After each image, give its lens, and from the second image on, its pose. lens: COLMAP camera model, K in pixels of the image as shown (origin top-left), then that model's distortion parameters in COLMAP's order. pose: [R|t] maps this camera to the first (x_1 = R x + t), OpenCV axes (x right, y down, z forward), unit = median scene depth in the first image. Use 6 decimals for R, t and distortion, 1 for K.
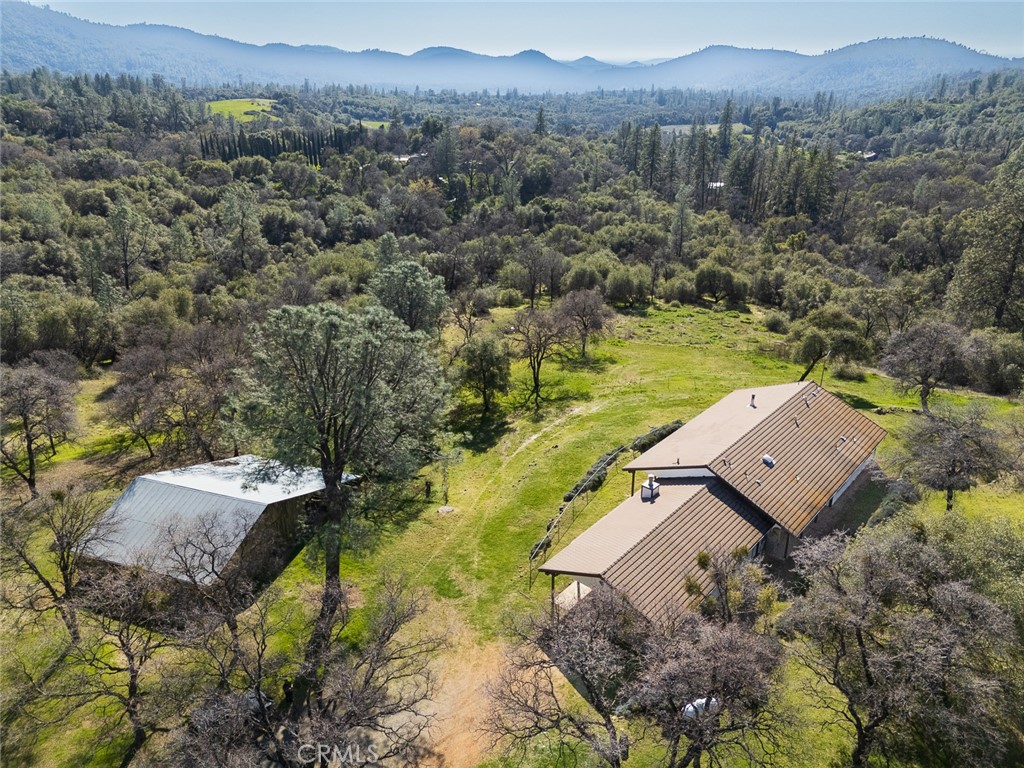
lens RADIAL K [[754.5, 0, 512.0], [0, 754.5, 384.0], [0, 0, 1]] dist [0.081315, -0.087312]
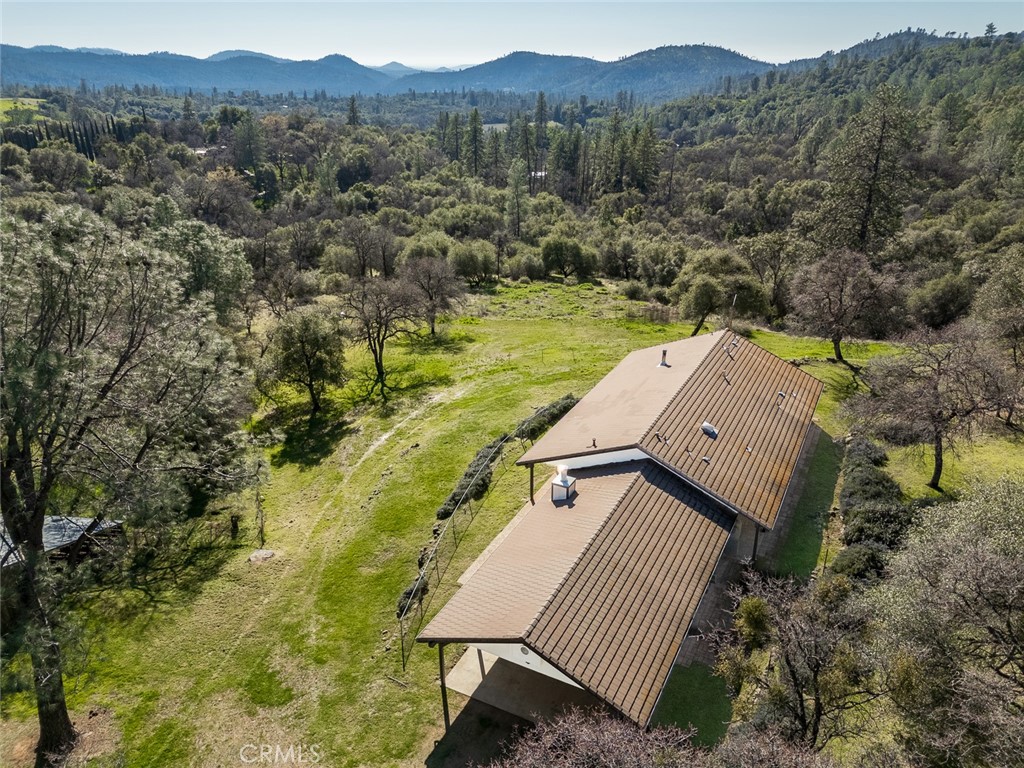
lens RADIAL K [[754.5, 0, 512.0], [0, 754.5, 384.0], [0, 0, 1]] dist [0.081315, -0.087312]
pose [[0.973428, -0.089094, 0.210949, -0.000630], [0.090571, 0.995886, 0.002673, 0.015027], [-0.210320, 0.016504, 0.977493, 0.129903]]
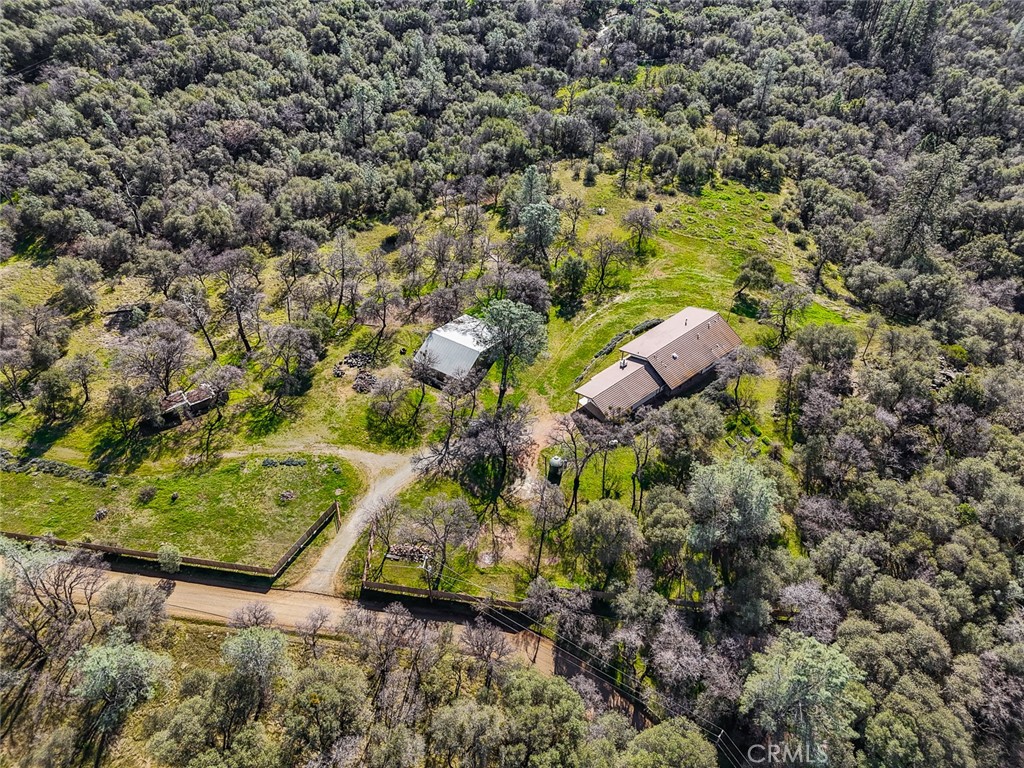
lens RADIAL K [[754.5, 0, 512.0], [0, 754.5, 384.0], [0, 0, 1]] dist [0.081315, -0.087312]
pose [[0.982740, 0.128067, -0.133494, 0.063069], [-0.067624, 0.920380, 0.385134, -0.300318], [0.172188, -0.369459, 0.913155, -0.568432]]
